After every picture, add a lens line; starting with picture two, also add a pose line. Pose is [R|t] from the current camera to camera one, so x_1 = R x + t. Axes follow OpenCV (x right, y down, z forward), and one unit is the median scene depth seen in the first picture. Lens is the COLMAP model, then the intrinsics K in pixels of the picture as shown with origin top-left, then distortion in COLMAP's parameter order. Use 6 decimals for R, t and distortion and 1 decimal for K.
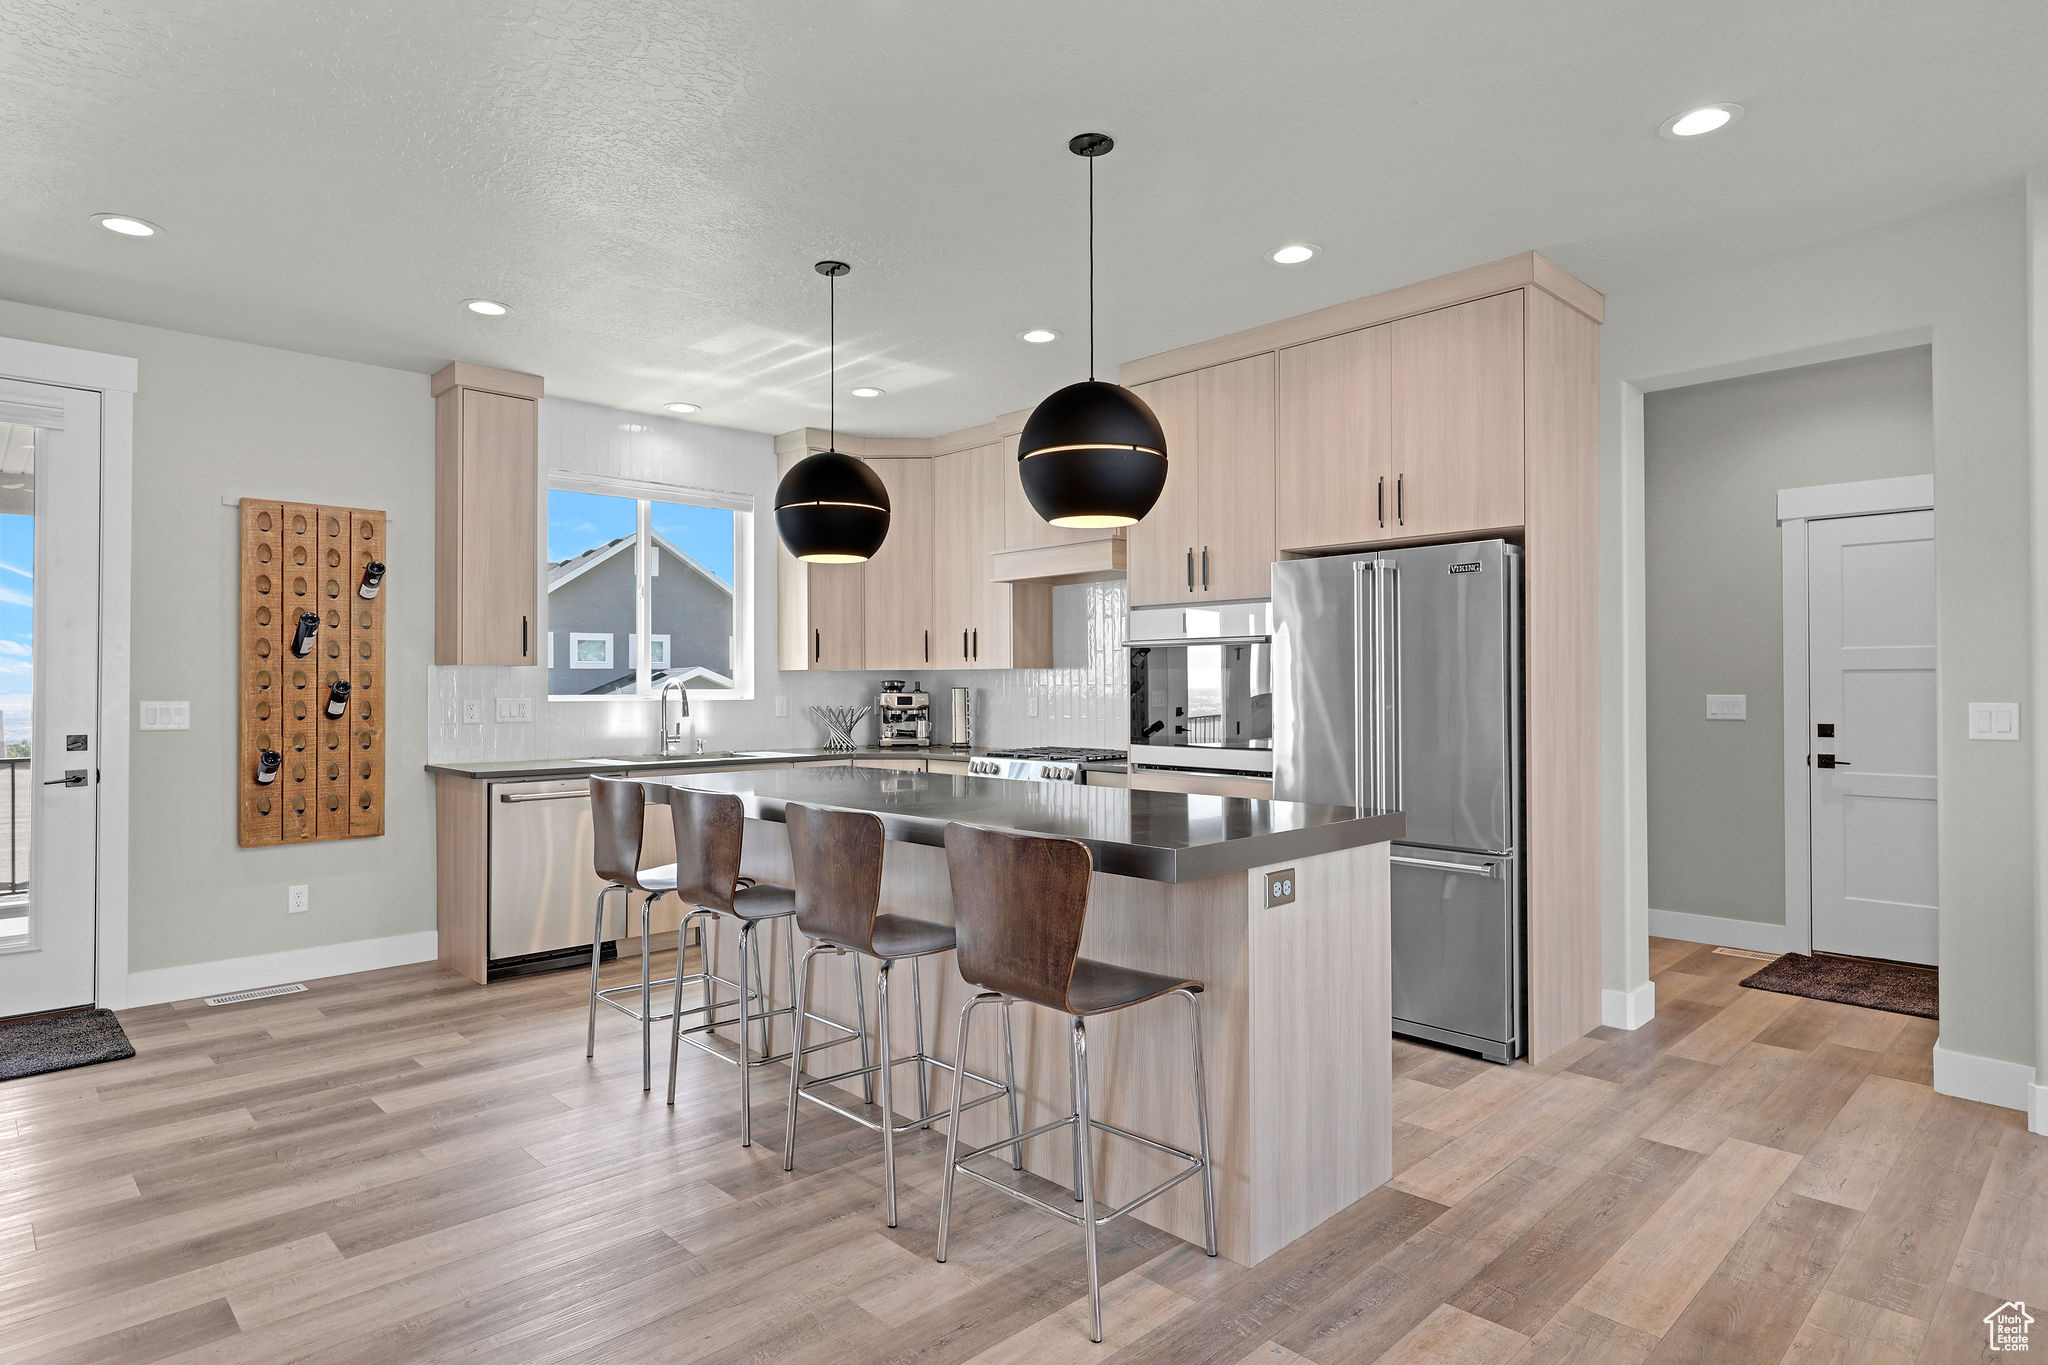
lens RADIAL K [[1113.9, 0, 1015.9], [0, 1113.9, 676.7], [0, 0, 1]] dist [-0.000719, 0.001336]
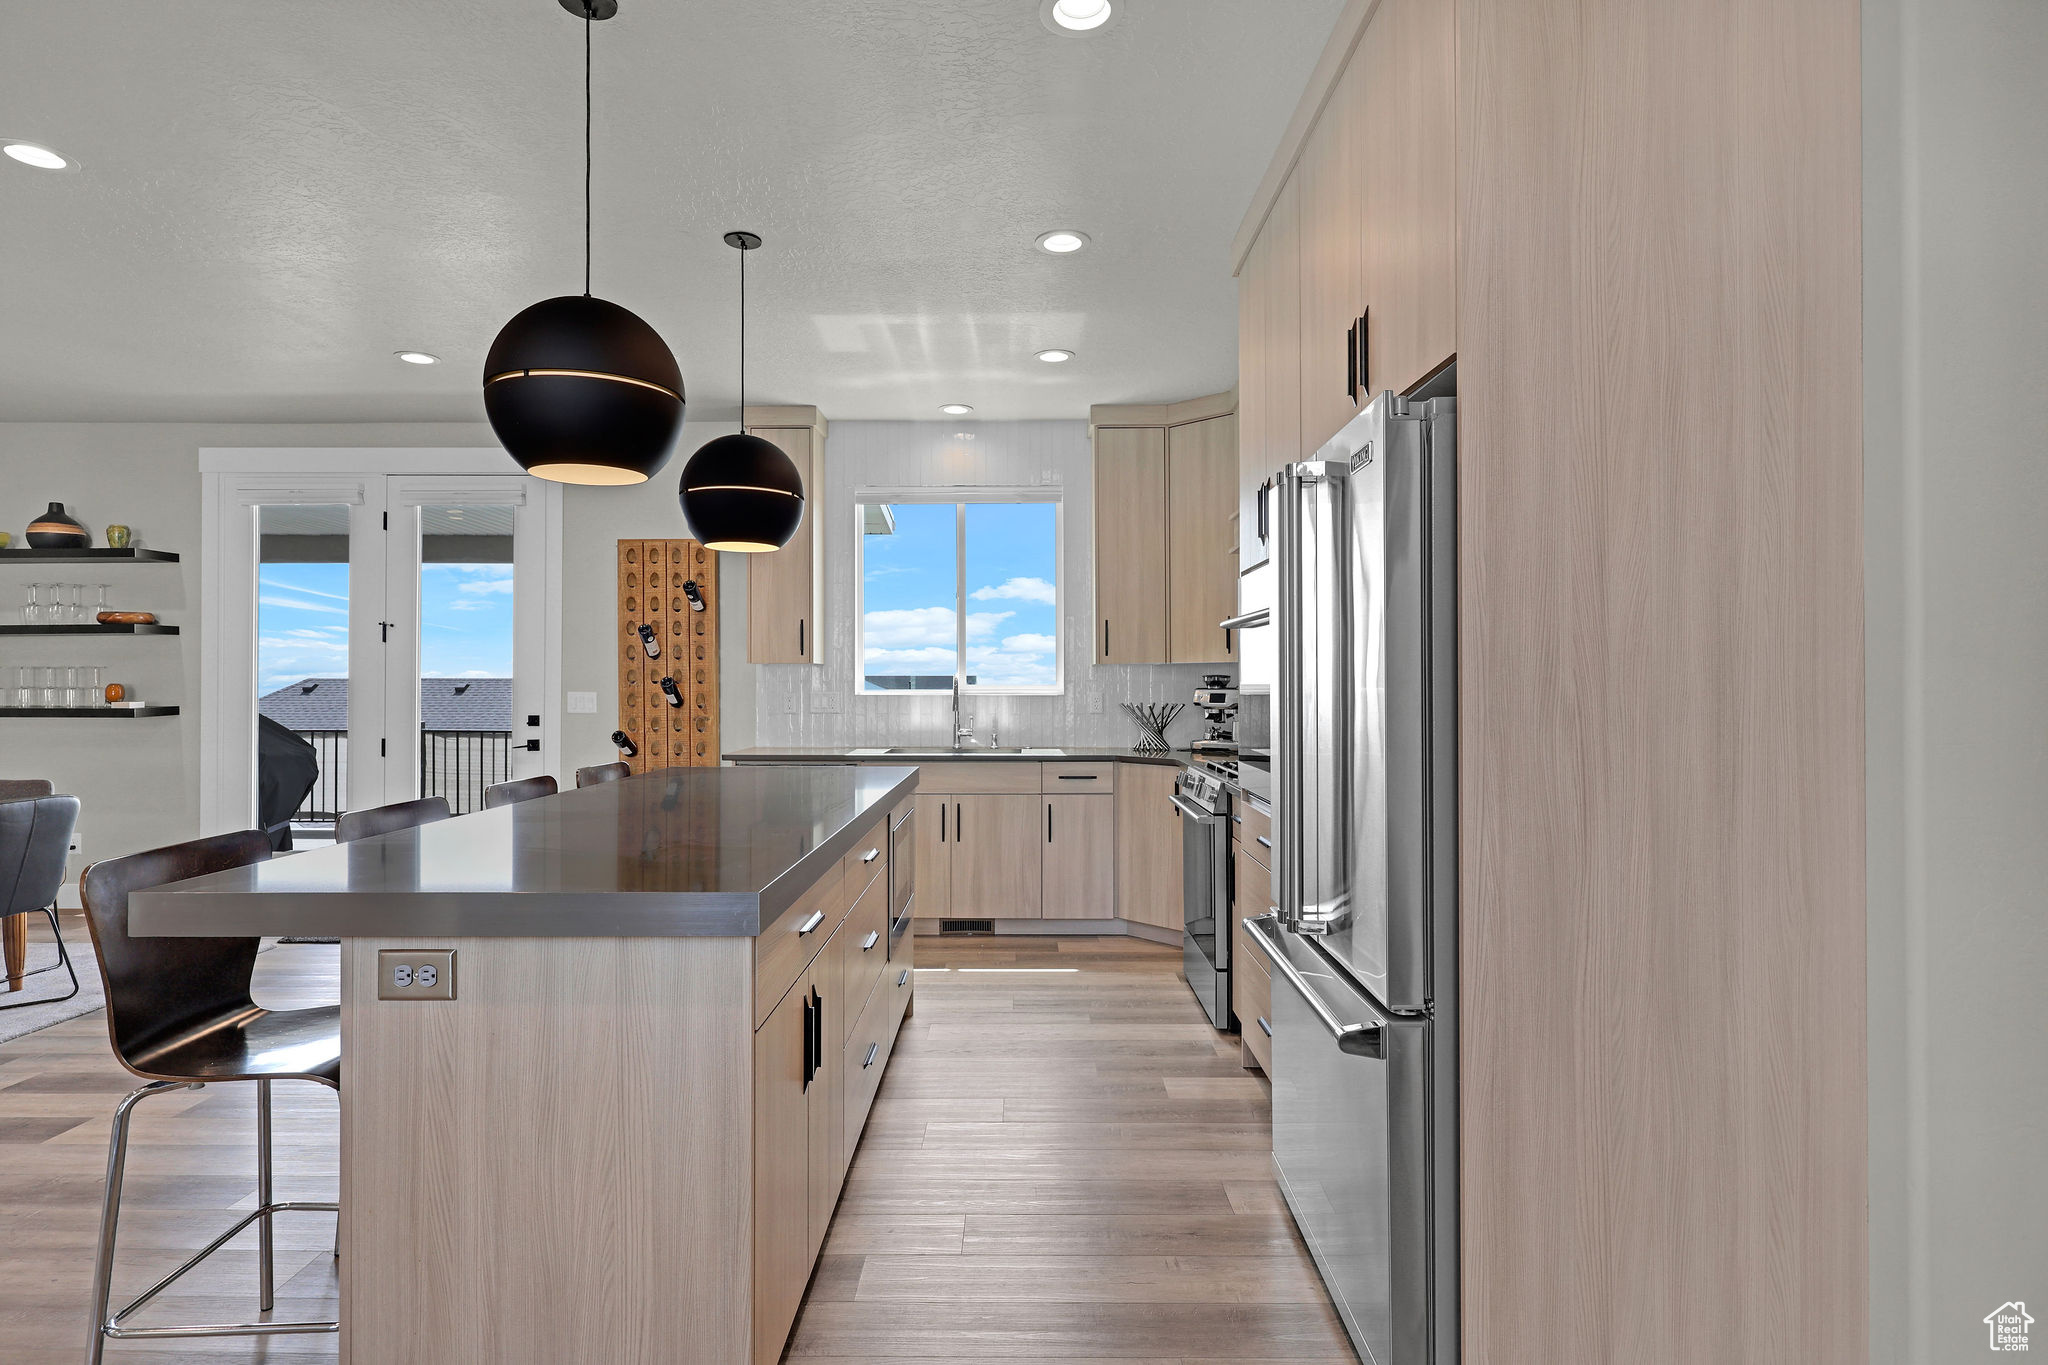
lens RADIAL K [[1047.4, 0, 1016.2], [0, 1047.4, 680.3], [0, 0, 1]] dist [0.001769, -0.000370]
pose [[0.712460, -0.001375, -0.701712, 0.516134], [0.006094, 0.999972, 0.004228, 0.004867], [0.701687, -0.007289, 0.712448, 0.436843]]
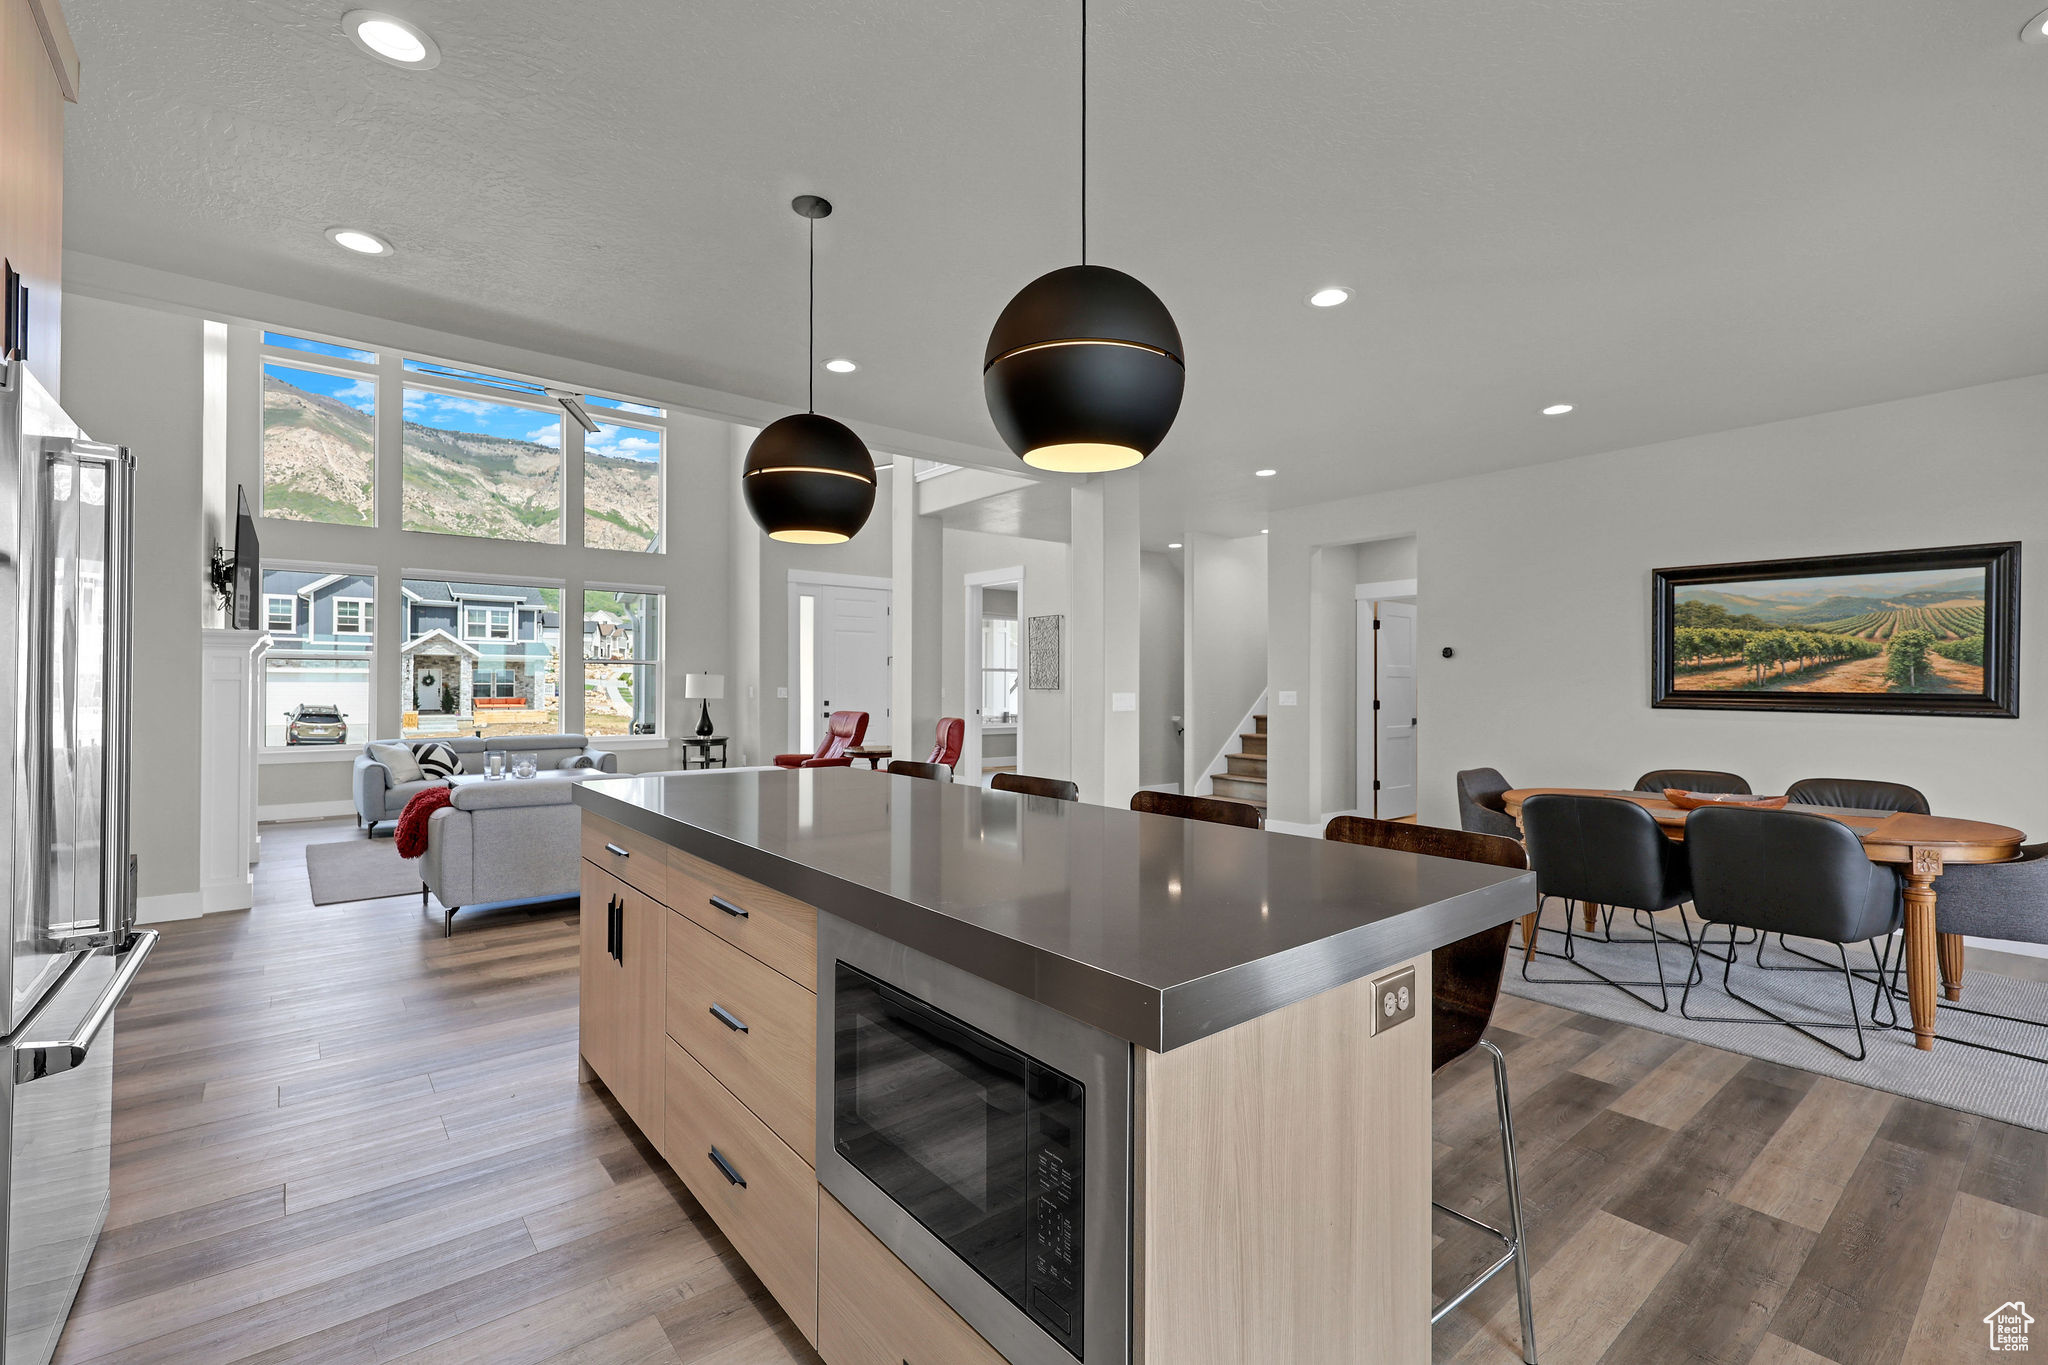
lens RADIAL K [[893.6, 0, 1016.0], [0, 893.6, 679.2], [0, 0, 1]] dist [0.000926, 0.000224]
pose [[-0.996277, -0.001212, 0.086197, -0.141502], [-0.002798, 0.999829, -0.018272, 0.014867], [-0.086160, -0.018445, -0.996111, 1.203348]]
